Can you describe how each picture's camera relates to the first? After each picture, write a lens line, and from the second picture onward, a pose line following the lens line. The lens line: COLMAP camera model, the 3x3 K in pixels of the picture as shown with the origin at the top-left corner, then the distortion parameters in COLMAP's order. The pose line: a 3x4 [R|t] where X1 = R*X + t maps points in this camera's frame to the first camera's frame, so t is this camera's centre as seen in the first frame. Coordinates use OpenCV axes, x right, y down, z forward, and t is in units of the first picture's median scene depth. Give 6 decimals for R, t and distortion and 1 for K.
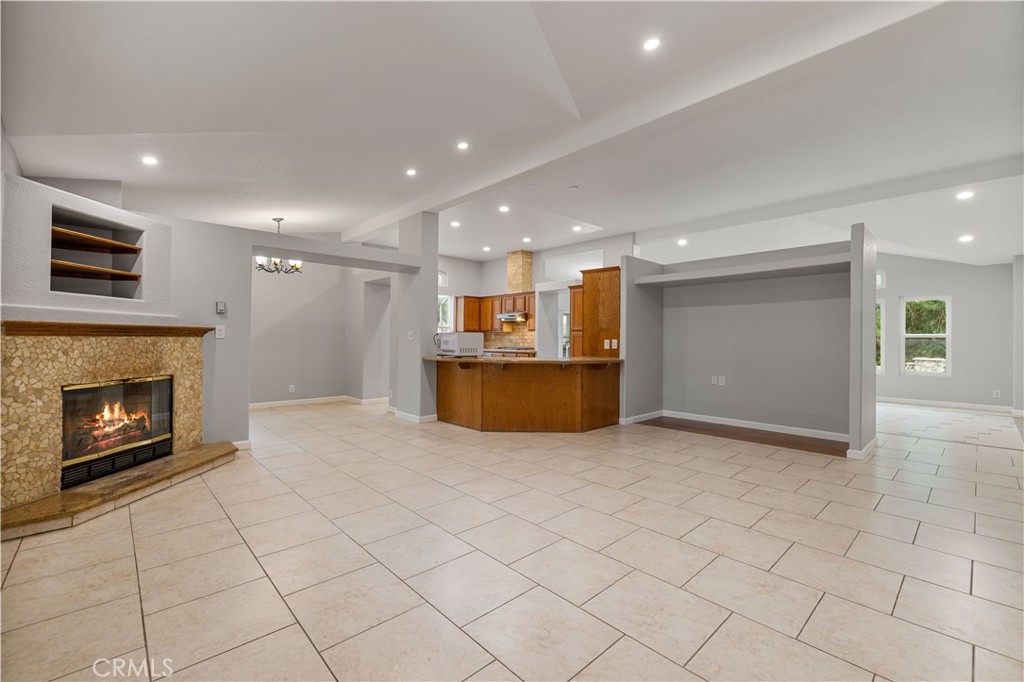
lens RADIAL K [[435.3, 0, 512.4], [0, 435.3, 335.6], [0, 0, 1]] dist [0.006561, -0.000863]
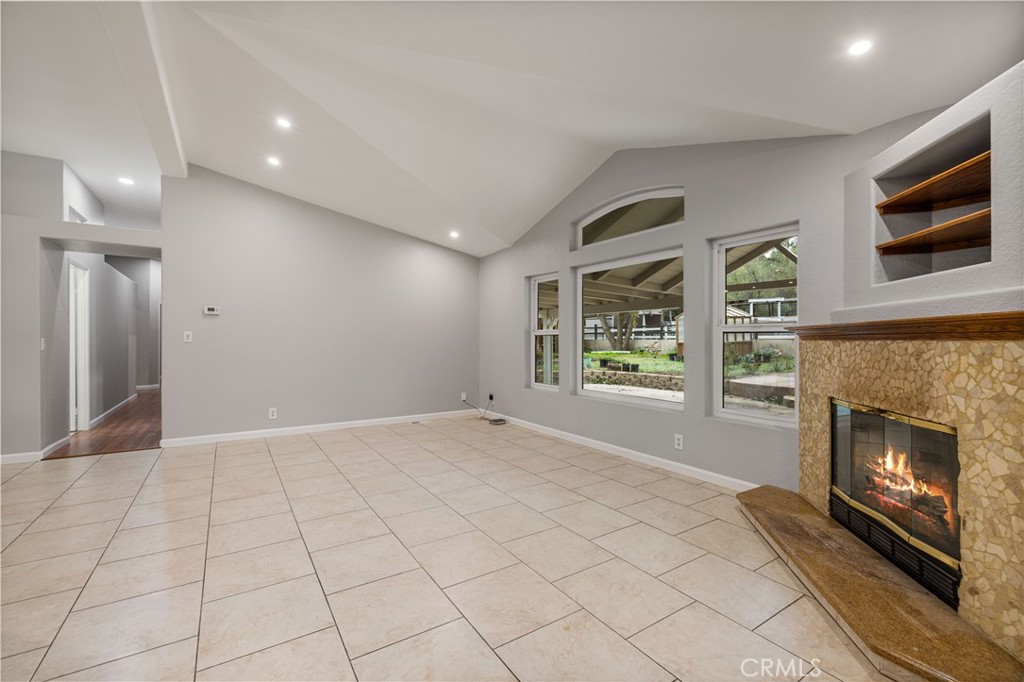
lens RADIAL K [[435.3, 0, 513.5], [0, 435.3, 339.2], [0, 0, 1]] dist [0.006561, -0.000863]
pose [[-0.986682, -0.007152, 0.162502, -0.441991], [-0.008636, 0.999927, -0.008431, 0.009357], [-0.162430, -0.009722, -0.986672, 1.605245]]
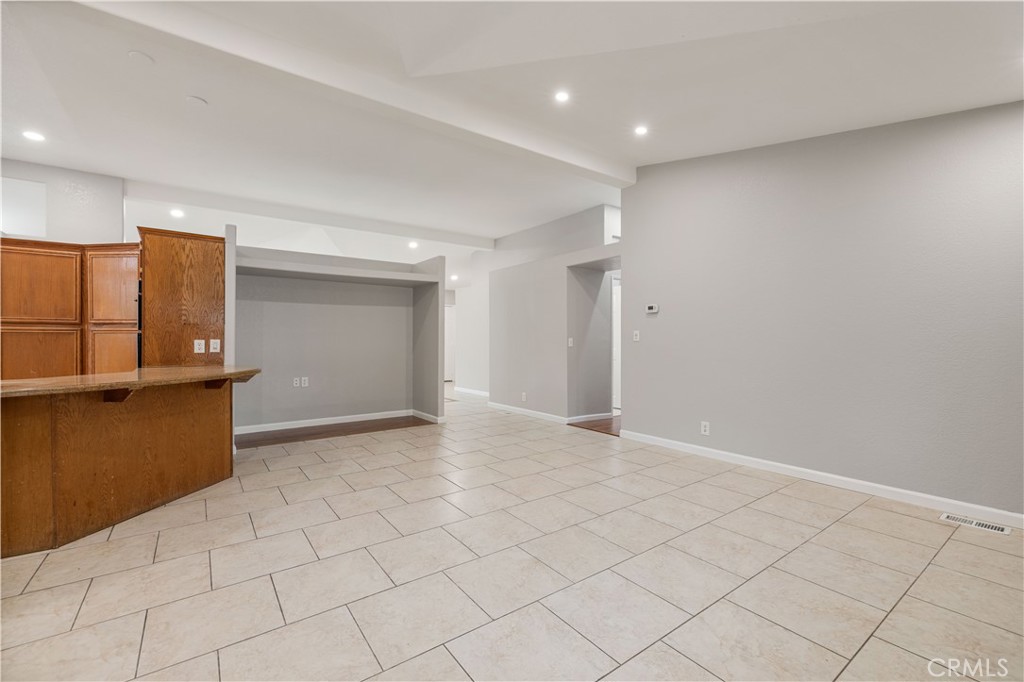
lens RADIAL K [[435.3, 0, 497.3], [0, 435.3, 340.7], [0, 0, 1]] dist [0.006561, -0.000863]
pose [[0.134922, -0.010189, 0.990804, -0.665121], [-0.005423, 0.999925, 0.011021, 0.001481], [-0.990841, -0.006860, 0.134857, 0.727508]]
